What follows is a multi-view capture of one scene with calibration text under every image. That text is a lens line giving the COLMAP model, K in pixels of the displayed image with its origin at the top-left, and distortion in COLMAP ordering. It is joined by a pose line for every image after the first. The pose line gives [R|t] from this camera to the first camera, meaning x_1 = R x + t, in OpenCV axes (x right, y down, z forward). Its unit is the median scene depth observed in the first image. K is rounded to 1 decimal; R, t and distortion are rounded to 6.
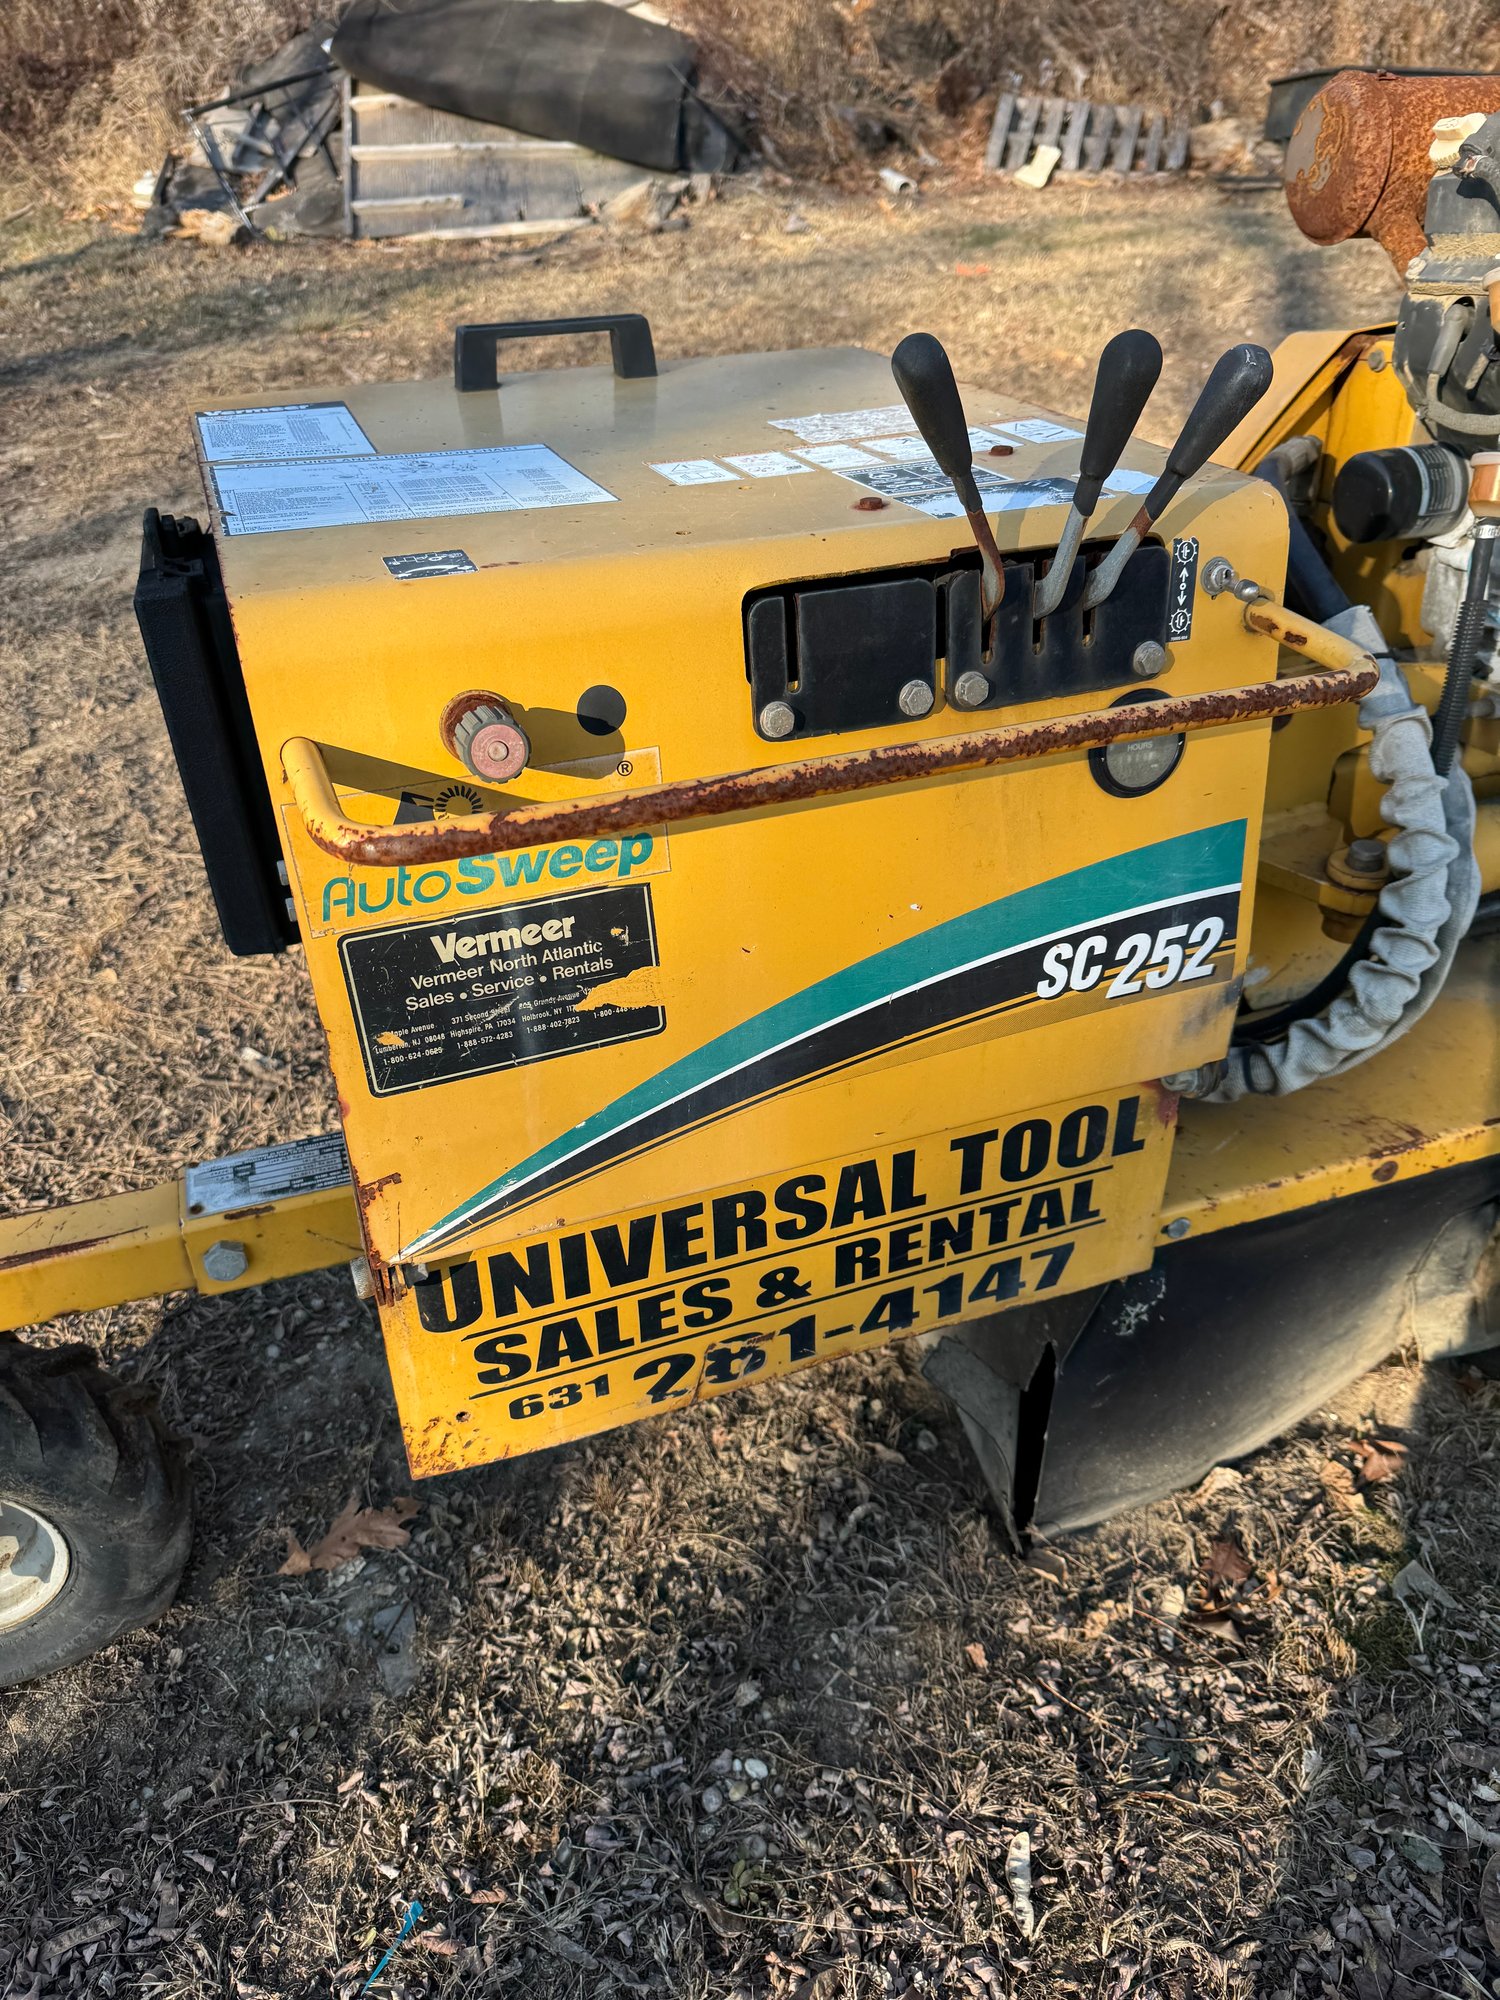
lens RADIAL K [[1419.5, 0, 750.0], [0, 1419.5, 1000.0], [0, 0, 1]] dist [0.113420, -0.134538]
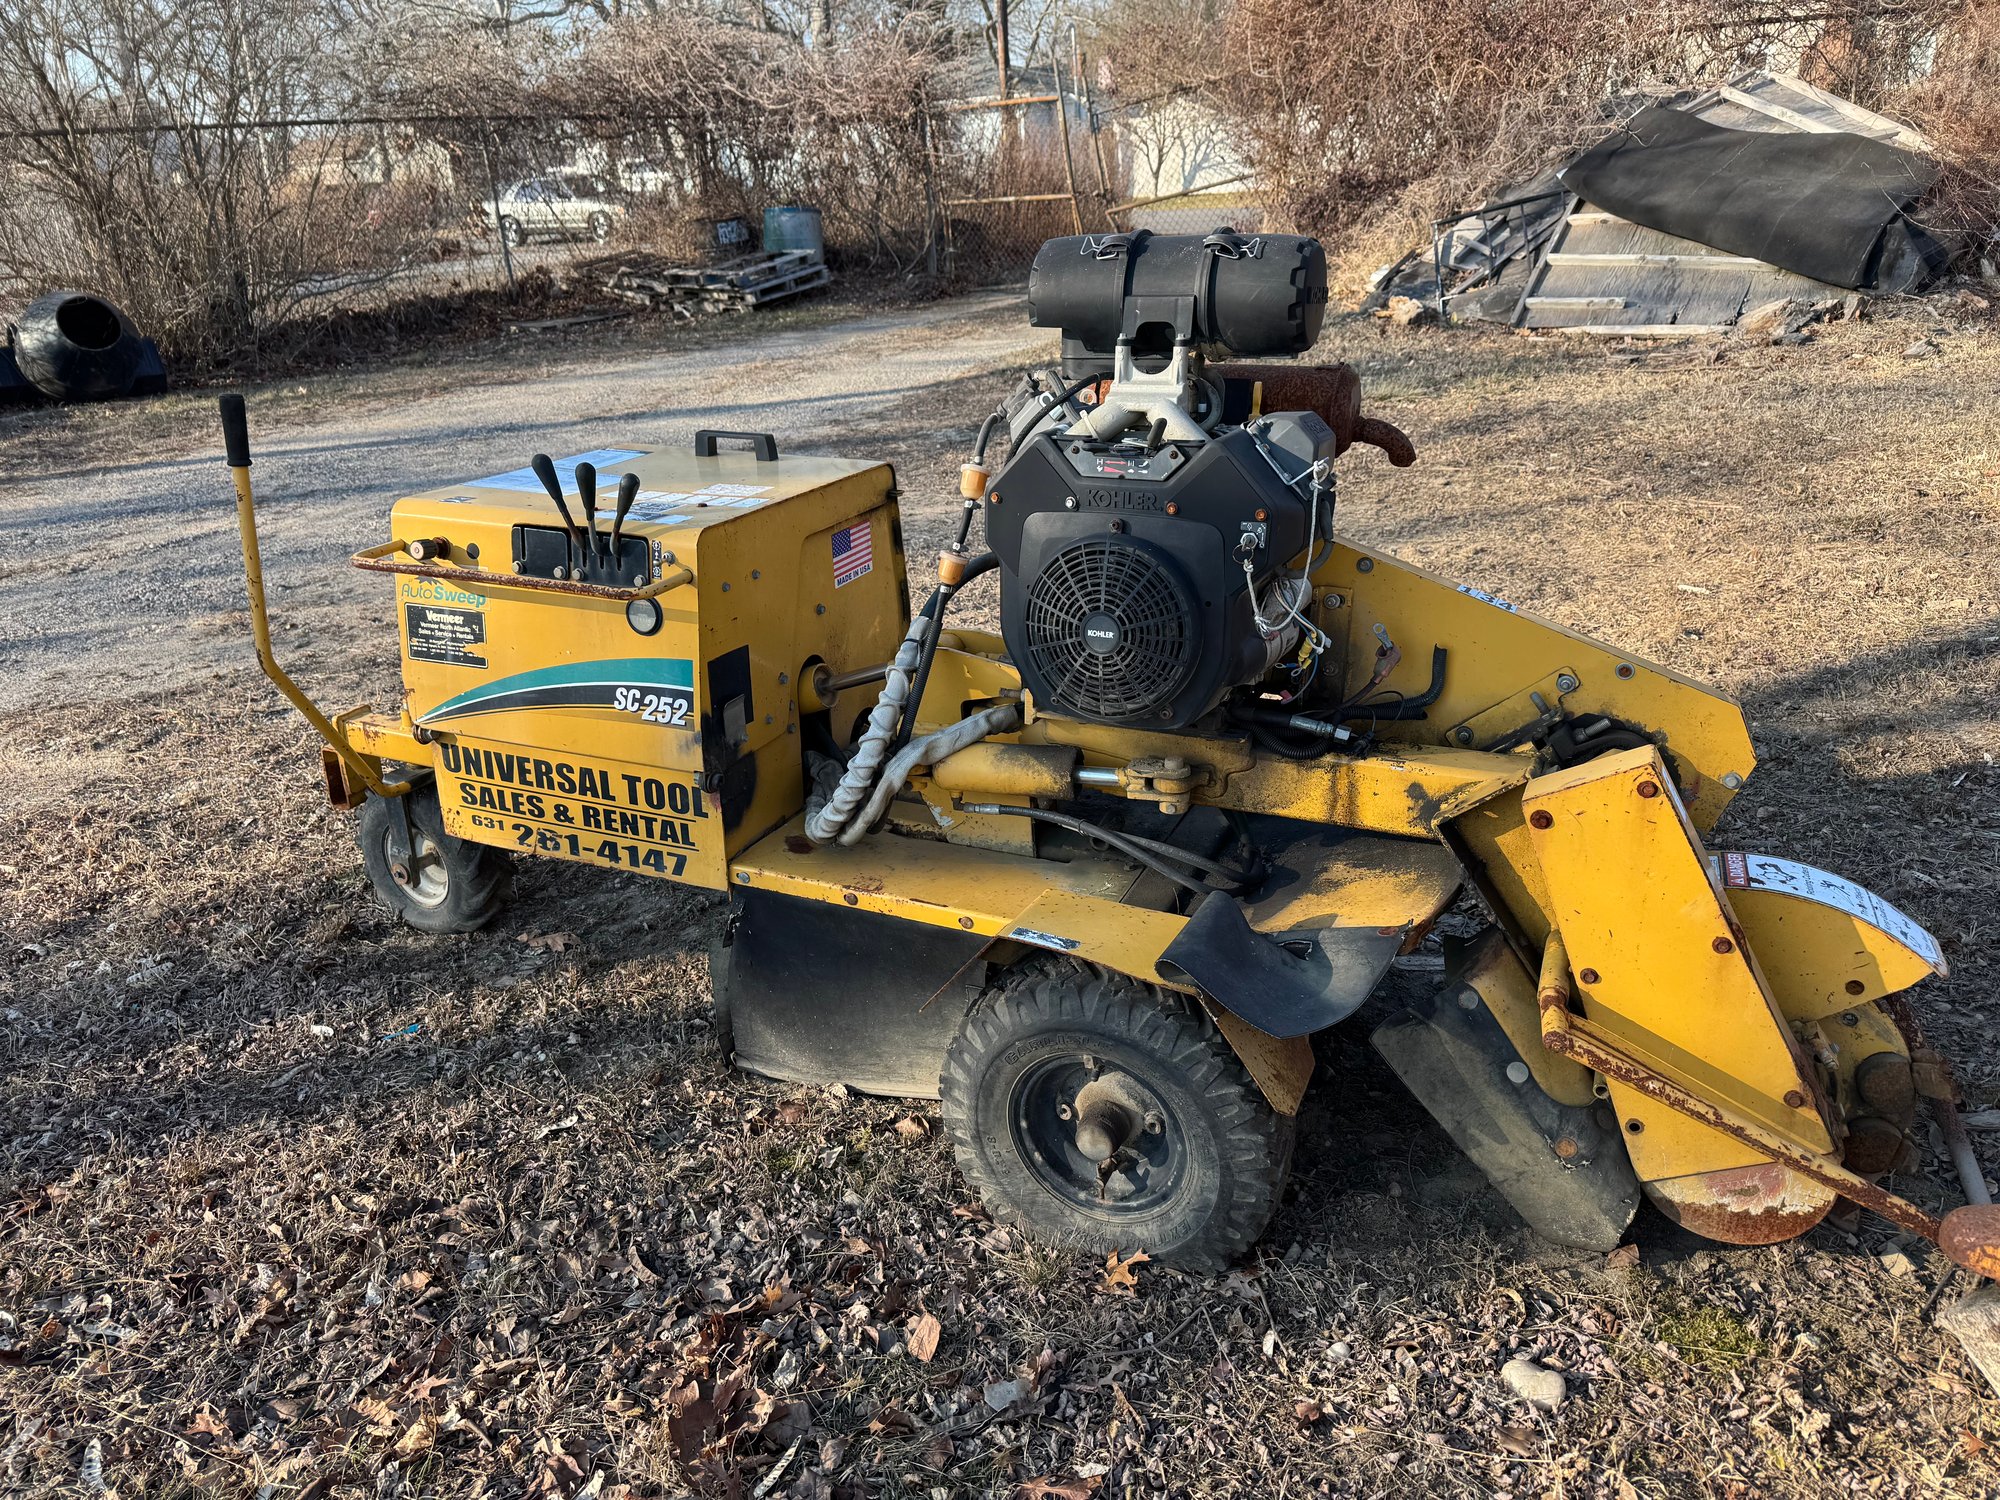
lens RADIAL K [[1390.2, 0, 1000.0], [0, 1390.2, 750.0], [0, 0, 1]] dist [0.031086, 0.000211]
pose [[0.742902, 0.268278, -0.613290, 1.985863], [-0.366120, 0.929842, -0.036744, -0.080590], [0.560405, 0.251835, 0.789003, -0.460673]]
